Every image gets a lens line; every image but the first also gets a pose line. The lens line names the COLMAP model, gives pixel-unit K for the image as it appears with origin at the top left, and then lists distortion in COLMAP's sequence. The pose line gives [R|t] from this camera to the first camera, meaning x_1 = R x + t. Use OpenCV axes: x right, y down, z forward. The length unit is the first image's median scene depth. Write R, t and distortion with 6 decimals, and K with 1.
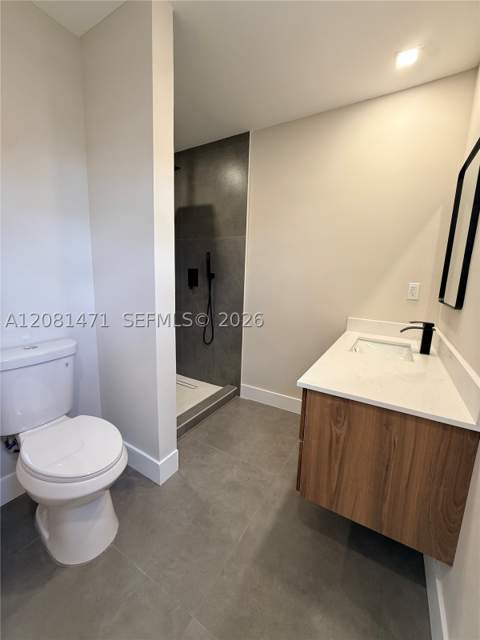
lens RADIAL K [[255.2, 0, 240.8], [0, 255.2, 320.4], [0, 0, 1]] dist [-0.001826, 0.000003]
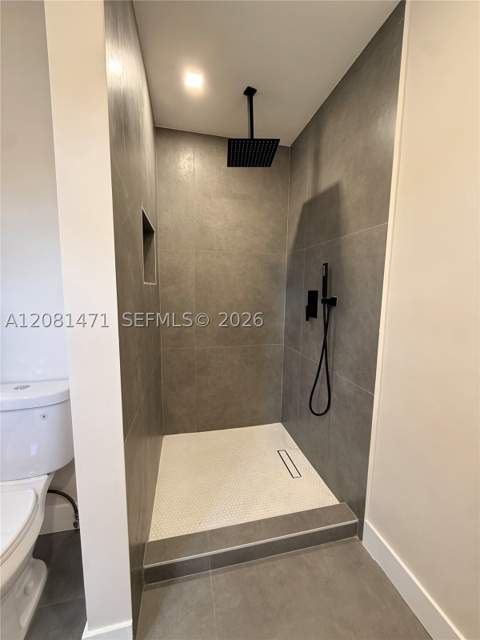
lens RADIAL K [[255.2, 0, 243.0], [0, 255.2, 319.5], [0, 0, 1]] dist [-0.001826, 0.000003]
pose [[0.701214, 0.066005, -0.709889, 0.170450], [-0.118836, 0.992597, -0.025093, -0.100673], [0.702977, 0.101956, 0.703867, 0.467926]]
